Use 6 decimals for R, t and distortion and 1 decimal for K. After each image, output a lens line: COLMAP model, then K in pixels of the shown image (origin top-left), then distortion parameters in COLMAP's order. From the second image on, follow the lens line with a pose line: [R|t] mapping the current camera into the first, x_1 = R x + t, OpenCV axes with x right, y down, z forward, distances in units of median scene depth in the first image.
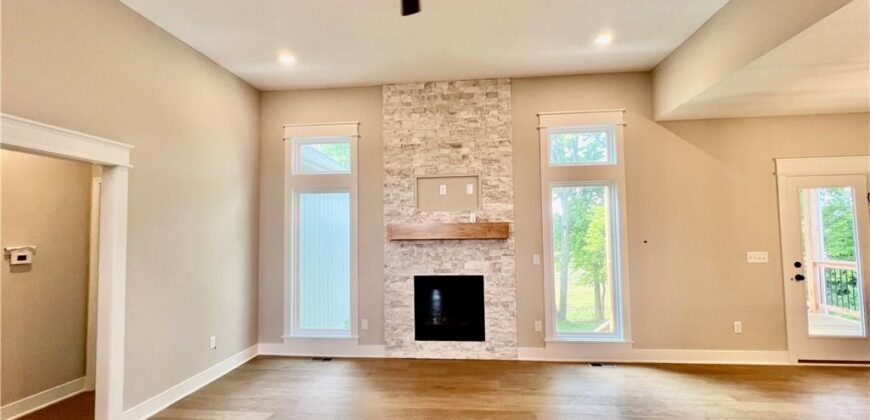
lens RADIAL K [[394.6, 0, 435.0], [0, 394.6, 210.0], [0, 0, 1]] dist [-0.000624, -0.000046]
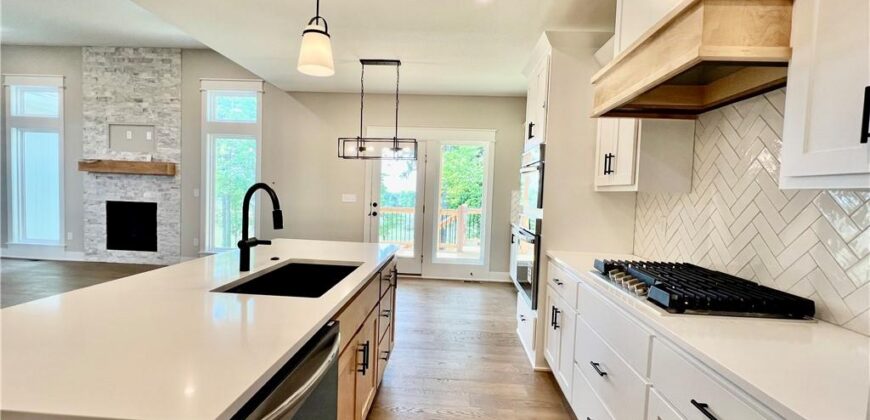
lens RADIAL K [[394.6, 0, 435.0], [0, 394.6, 210.0], [0, 0, 1]] dist [-0.000624, -0.000046]
pose [[0.997212, 0.050421, 0.055007, 0.958756], [-0.055891, 0.993119, 0.102915, 0.003099], [-0.049439, -0.105703, 0.993168, -0.347078]]
